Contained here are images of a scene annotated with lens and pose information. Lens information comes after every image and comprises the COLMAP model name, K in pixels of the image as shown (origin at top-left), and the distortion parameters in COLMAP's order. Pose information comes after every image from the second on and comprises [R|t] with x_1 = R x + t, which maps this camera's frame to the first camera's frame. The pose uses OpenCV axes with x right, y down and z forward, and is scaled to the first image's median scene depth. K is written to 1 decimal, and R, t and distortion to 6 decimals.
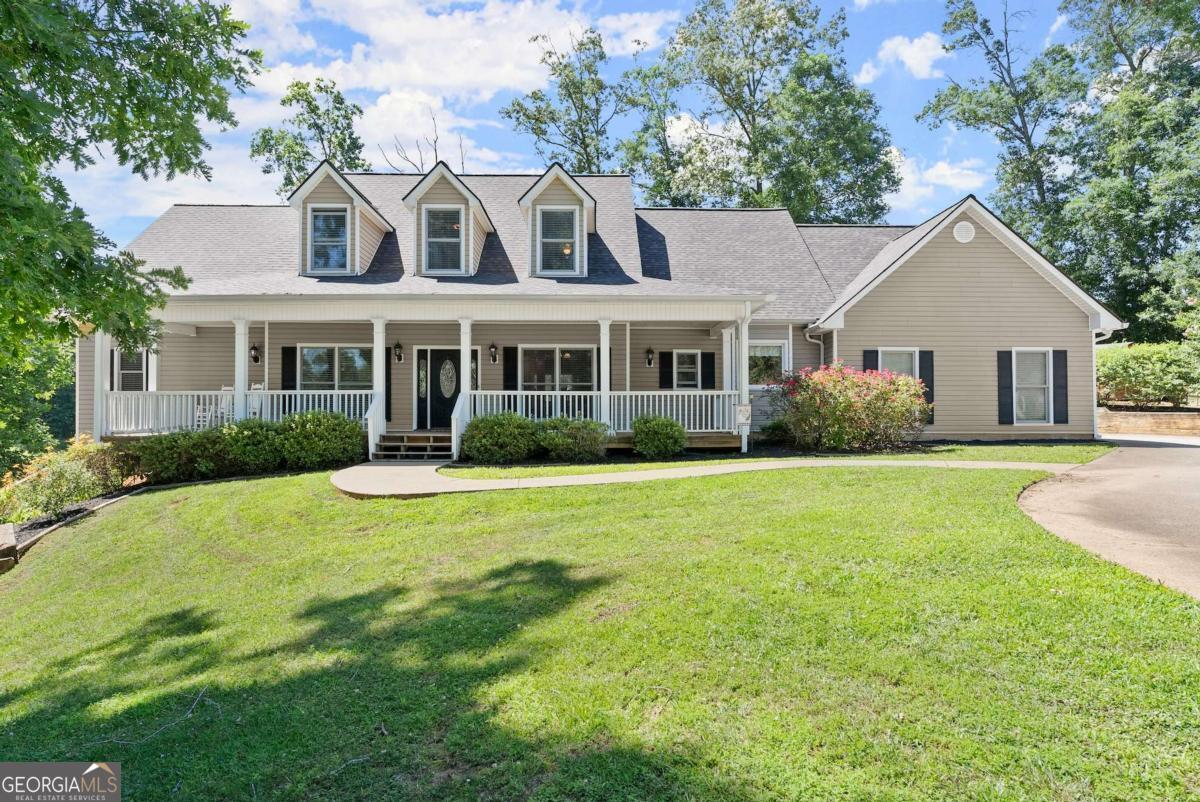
lens RADIAL K [[655.5, 0, 601.5], [0, 655.5, 364.9], [0, 0, 1]] dist [0.002760, -0.000514]
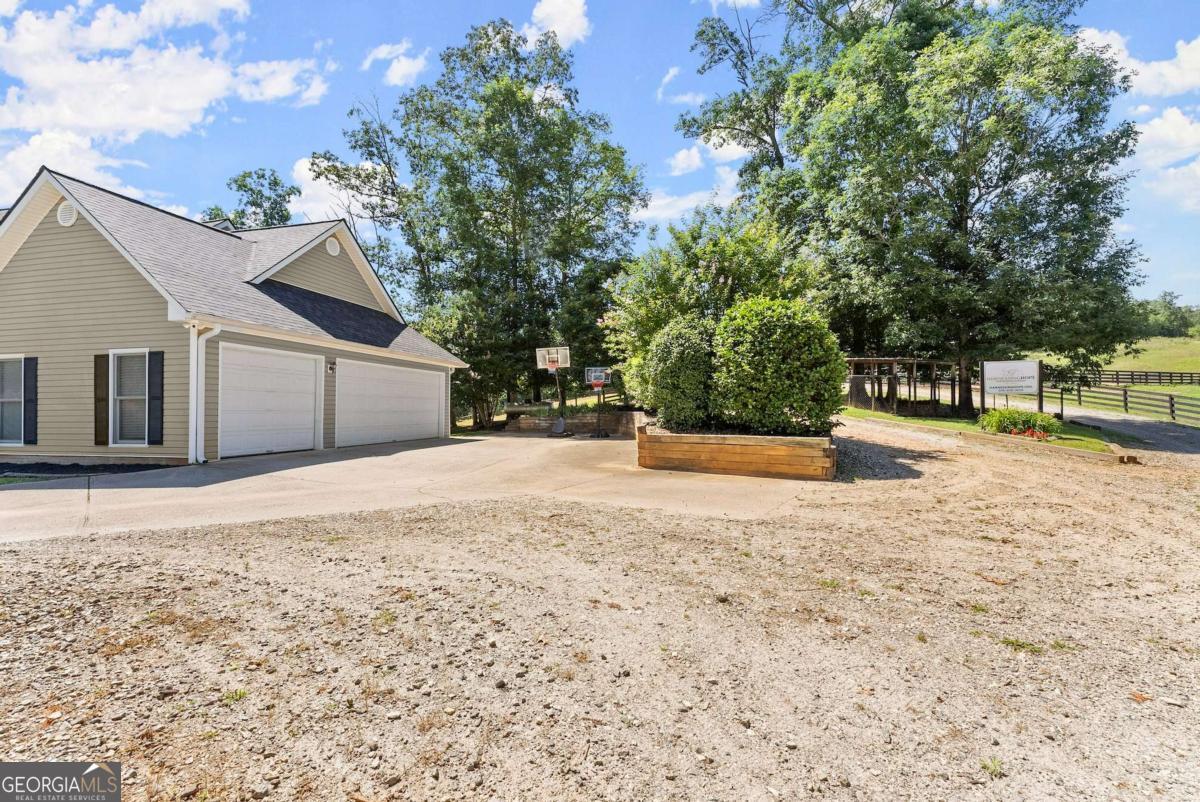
lens RADIAL K [[490.9, 0, 600.2], [0, 490.9, 403.2], [0, 0, 1]] dist [0.002770, 0.000436]
pose [[0.999979, 0.006526, 0.000286, 0.590831], [-0.006527, 0.999972, 0.003714, 0.015929], [-0.000262, -0.003715, 0.999993, 0.193925]]
